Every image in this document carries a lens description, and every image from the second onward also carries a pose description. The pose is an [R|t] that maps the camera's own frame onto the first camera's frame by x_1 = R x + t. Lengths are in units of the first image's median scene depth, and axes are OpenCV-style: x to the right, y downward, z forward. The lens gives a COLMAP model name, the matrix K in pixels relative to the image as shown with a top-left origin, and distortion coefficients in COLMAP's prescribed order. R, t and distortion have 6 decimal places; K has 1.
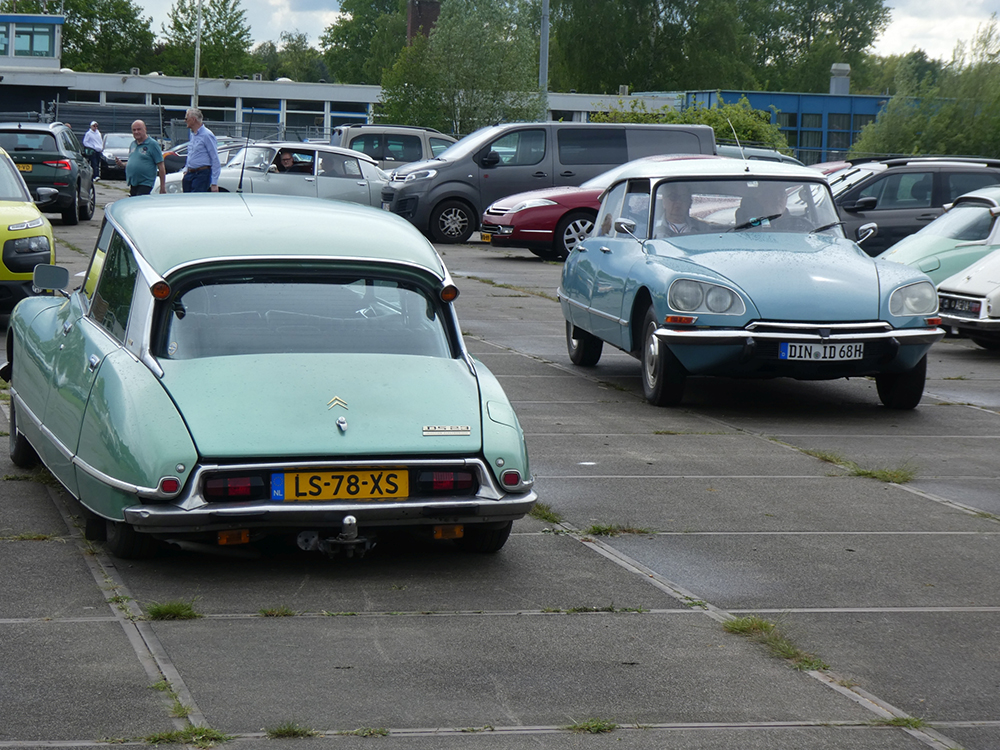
lens RADIAL K [[2825.5, 0, 500.8], [0, 2825.5, 373.4], [0, 0, 1]] dist [0.278214, 0.000000]
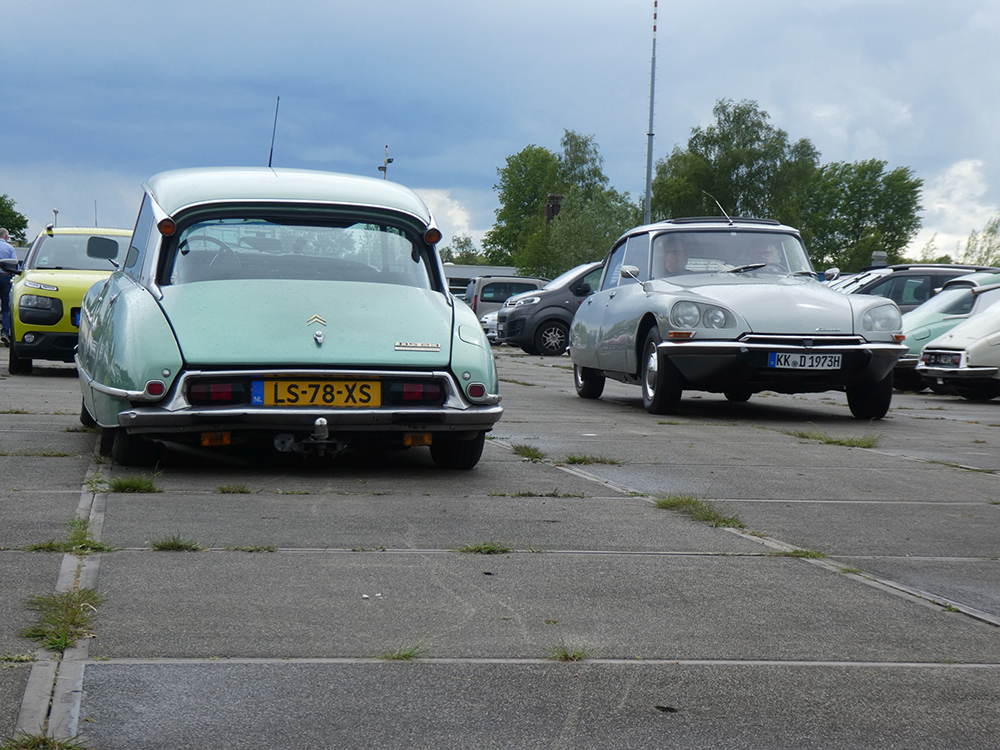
lens RADIAL K [[2181.9, 0, 501.2], [0, 2181.9, 375.1], [0, 0, 1]] dist [0.158897, 0.000000]
pose [[0.998561, 0.003668, -0.053508, 0.056767], [-0.006617, 0.998462, -0.055040, 0.076008], [0.053224, 0.055315, 0.997049, 0.167211]]
